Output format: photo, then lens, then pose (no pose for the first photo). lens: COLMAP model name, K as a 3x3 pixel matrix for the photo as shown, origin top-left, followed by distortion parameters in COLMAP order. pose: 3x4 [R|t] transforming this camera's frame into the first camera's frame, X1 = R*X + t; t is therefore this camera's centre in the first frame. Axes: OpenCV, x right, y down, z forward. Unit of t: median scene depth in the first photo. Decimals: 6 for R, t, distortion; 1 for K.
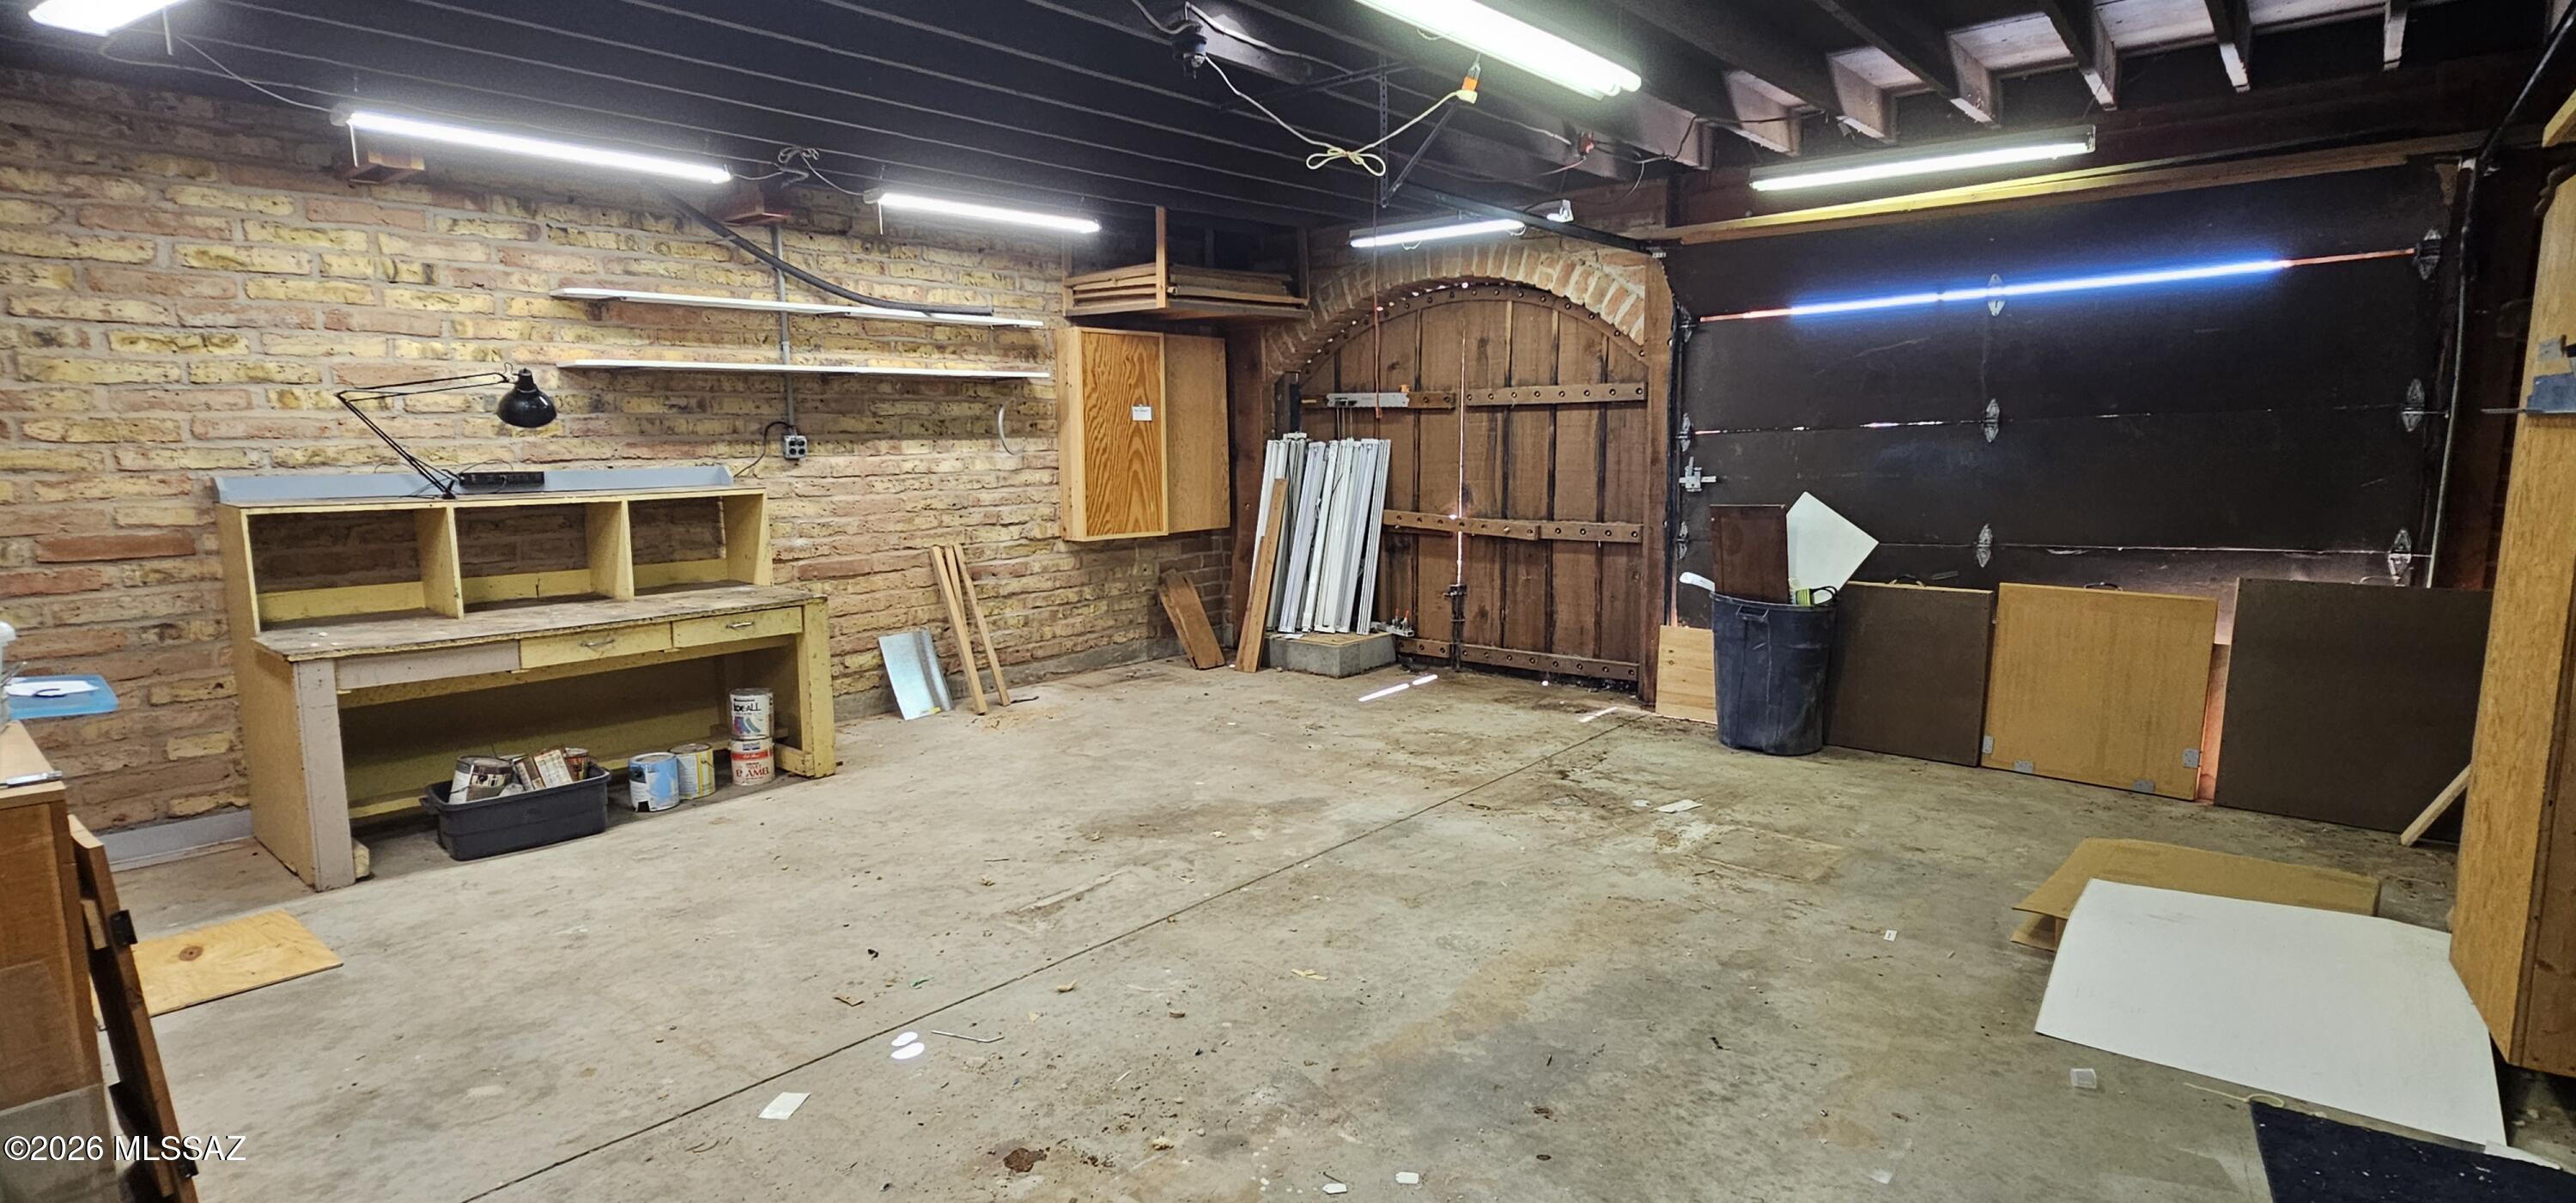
lens RADIAL K [[1214.0, 0, 1281.5], [0, 1214.0, 598.7], [0, 0, 1]] dist [0.002974, 0.000228]
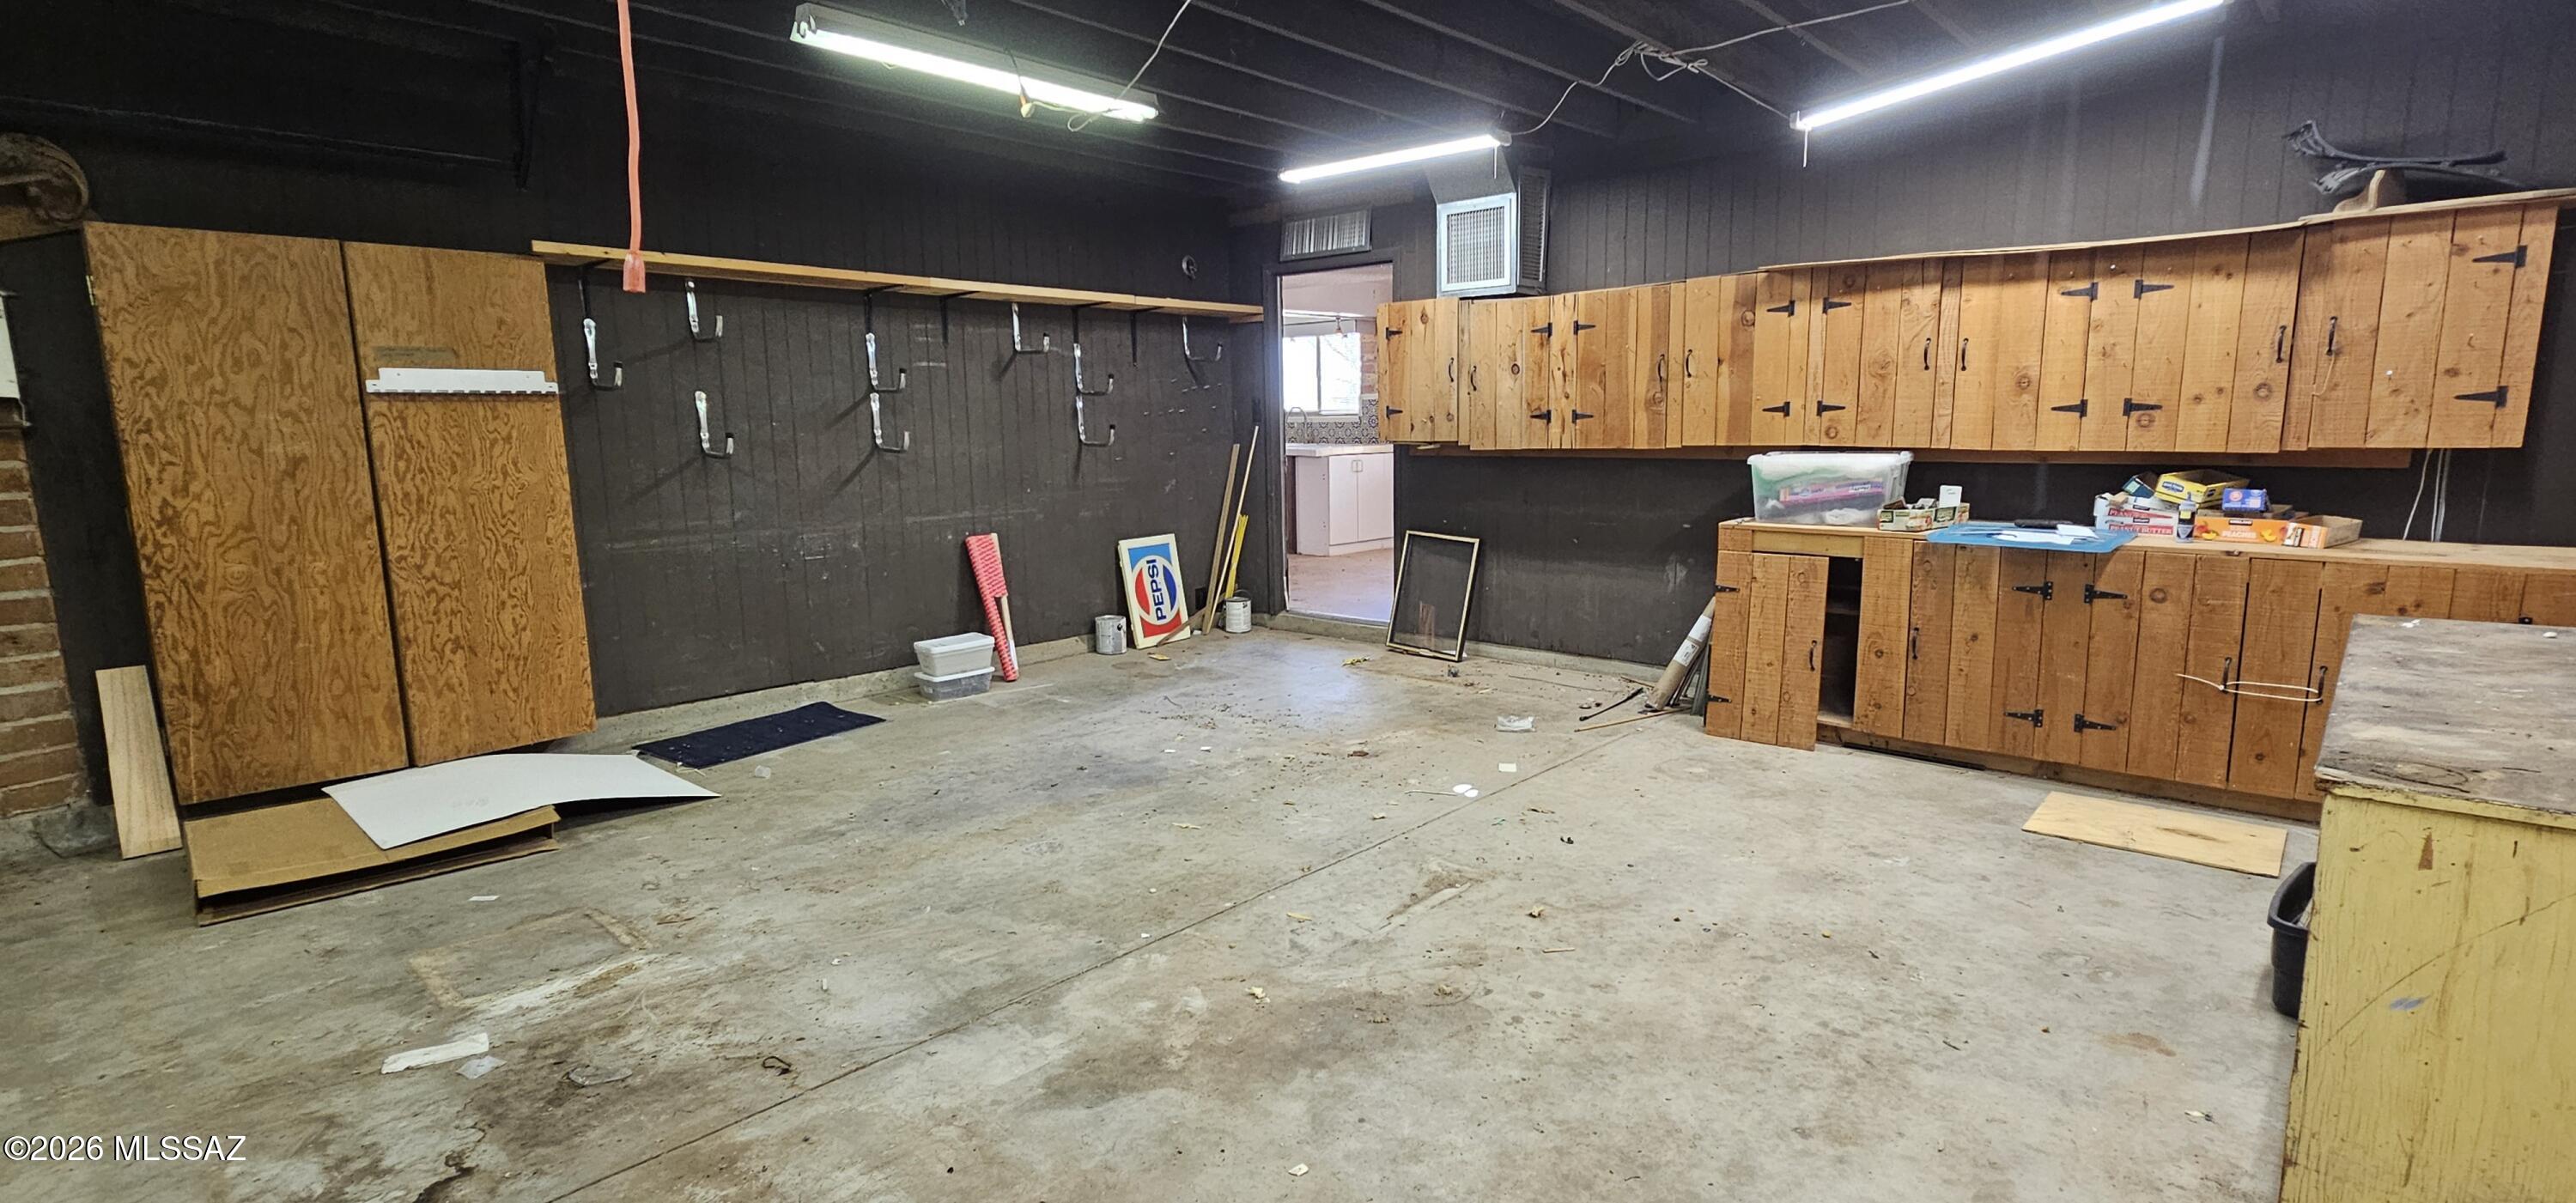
lens RADIAL K [[1214.0, 0, 1287.4], [0, 1214.0, 602.8], [0, 0, 1]] dist [0.002974, 0.000228]
pose [[-0.999169, 0.017244, 0.036941, -0.104167], [0.027091, 0.957977, 0.285564, -0.207021], [-0.030465, 0.286327, -0.957647, 1.699245]]
